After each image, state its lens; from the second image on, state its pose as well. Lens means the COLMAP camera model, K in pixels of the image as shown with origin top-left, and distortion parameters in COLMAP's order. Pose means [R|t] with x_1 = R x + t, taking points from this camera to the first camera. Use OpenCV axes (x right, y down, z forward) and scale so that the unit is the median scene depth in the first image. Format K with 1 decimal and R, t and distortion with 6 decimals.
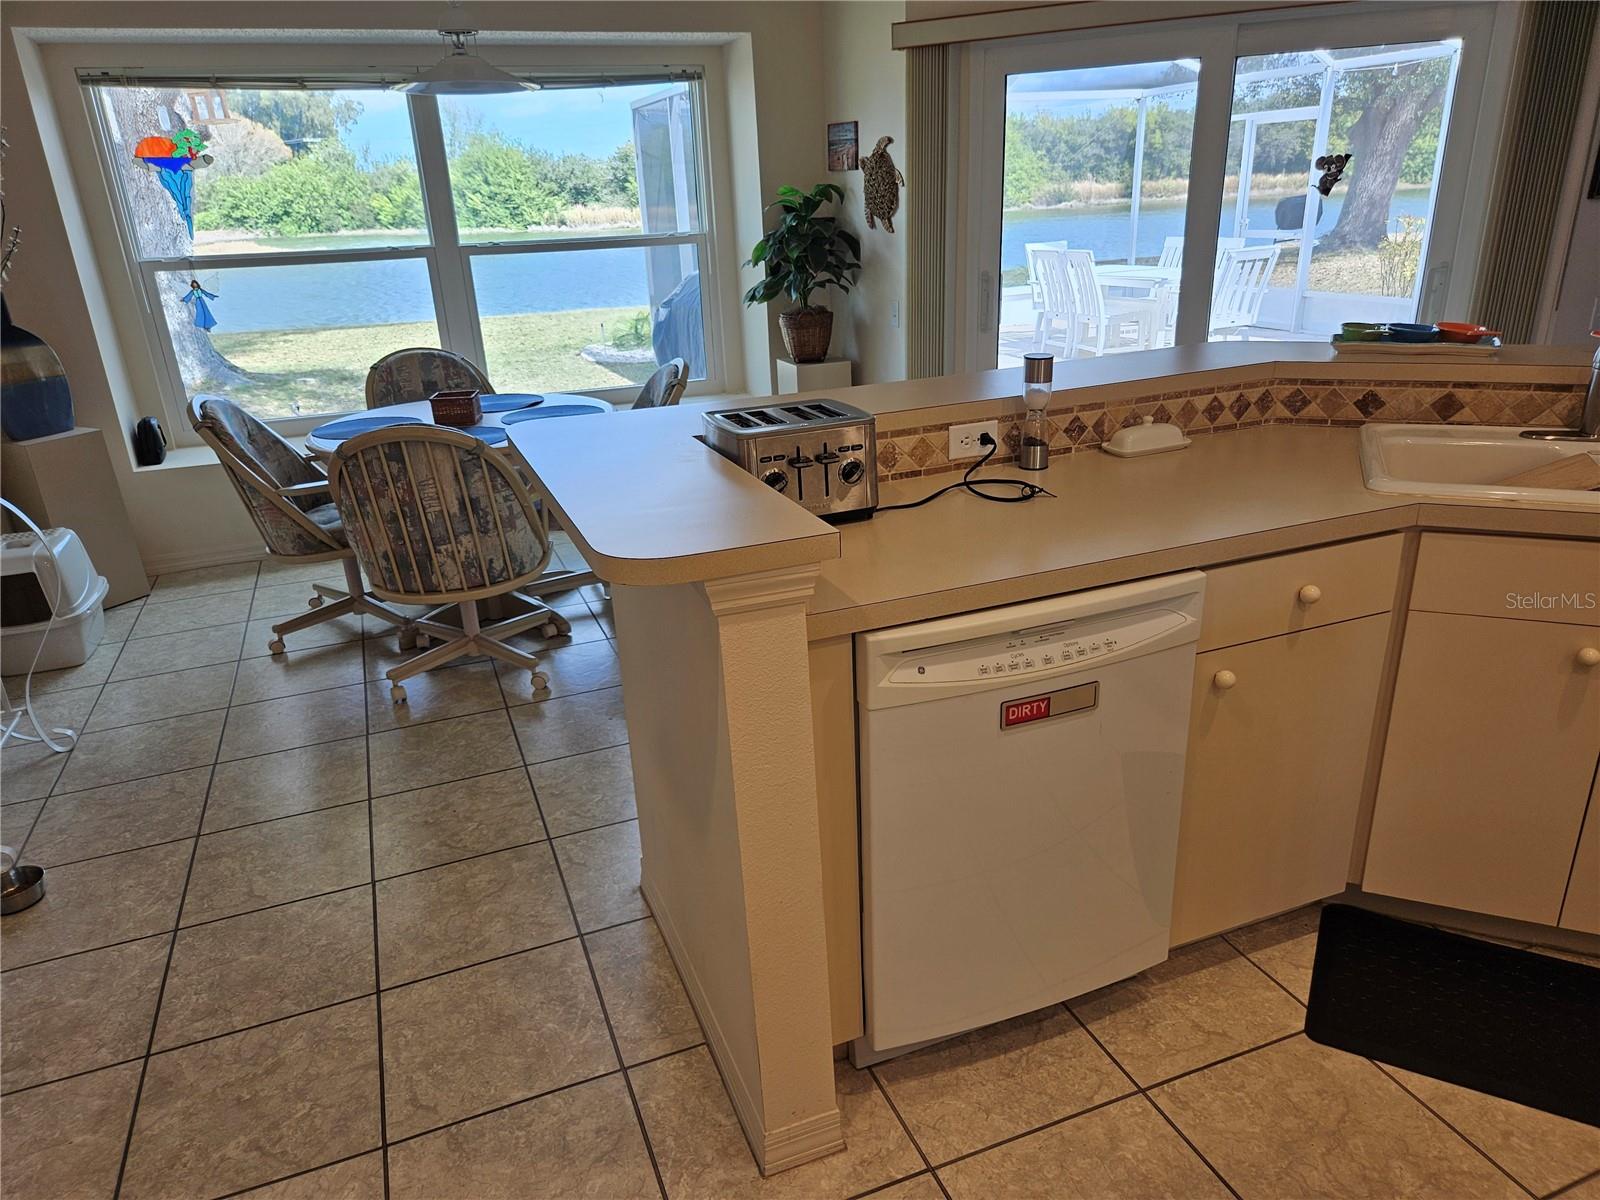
lens RADIAL K [[1080.7, 0, 797.2], [0, 1080.7, 602.4], [0, 0, 1]] dist [0.069143, -0.051908]
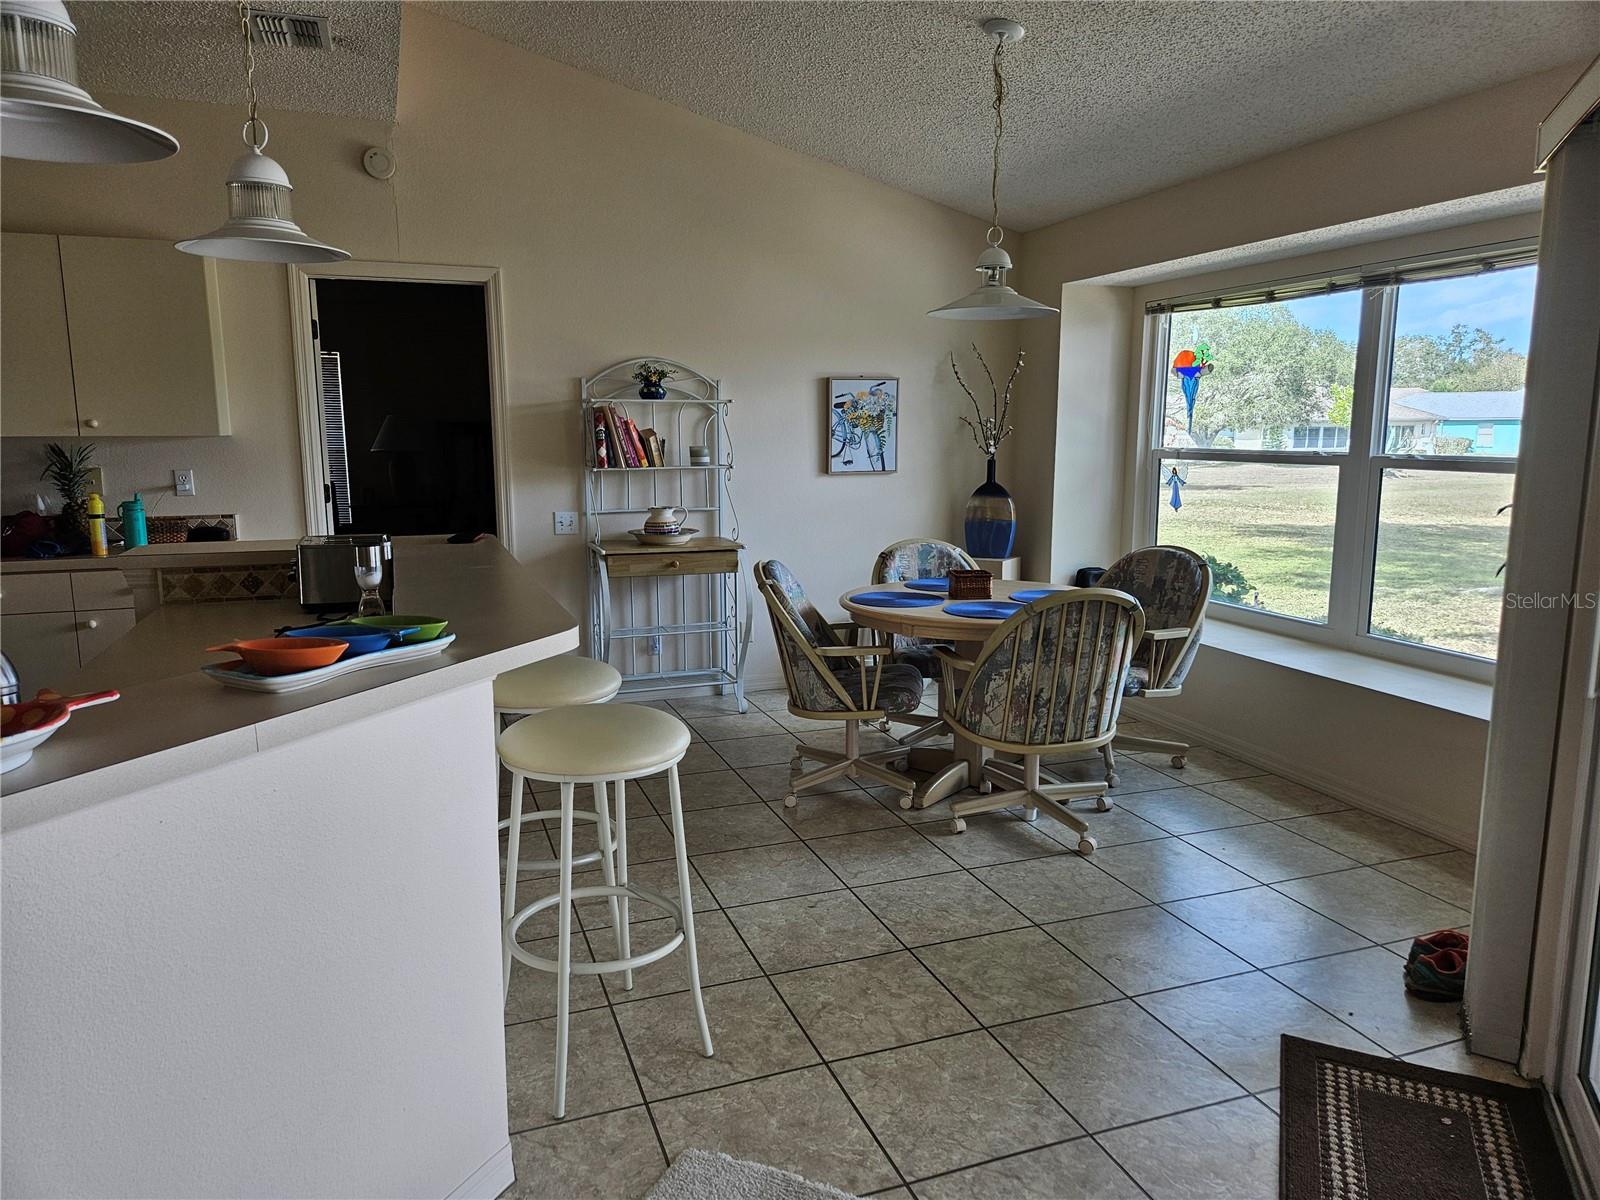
lens RADIAL K [[1080.7, 0, 799.8], [0, 1080.7, 598.7], [0, 0, 1]] dist [0.069143, -0.051908]
pose [[-0.018470, 0.206786, -0.978212, 0.613656], [-0.353798, 0.913725, 0.199834, -0.261194], [0.935139, 0.349780, 0.056285, 0.627698]]
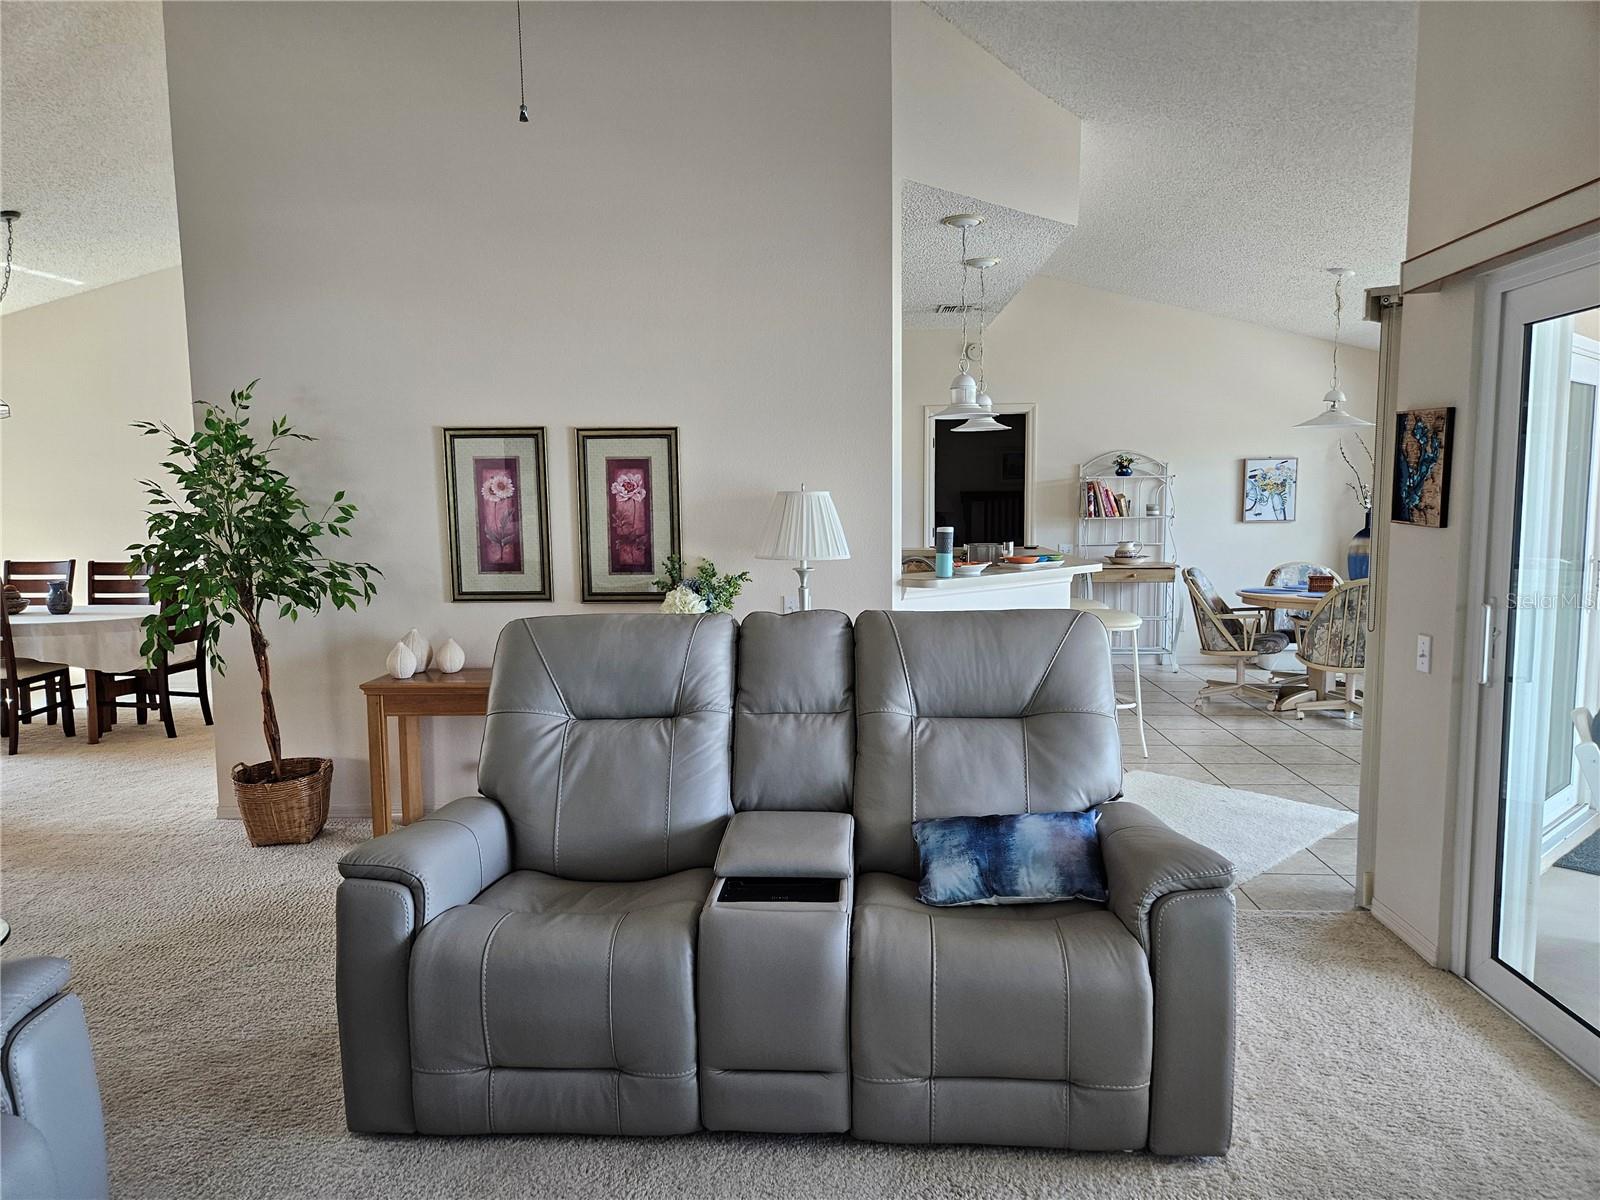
lens RADIAL K [[1080.7, 0, 798.1], [0, 1080.7, 602.5], [0, 0, 1]] dist [0.069143, -0.051908]
pose [[-0.412781, 0.143811, -0.899405, 1.395885], [-0.295430, 0.912932, 0.281561, -0.332073], [0.861587, 0.381934, -0.334355, 0.699237]]
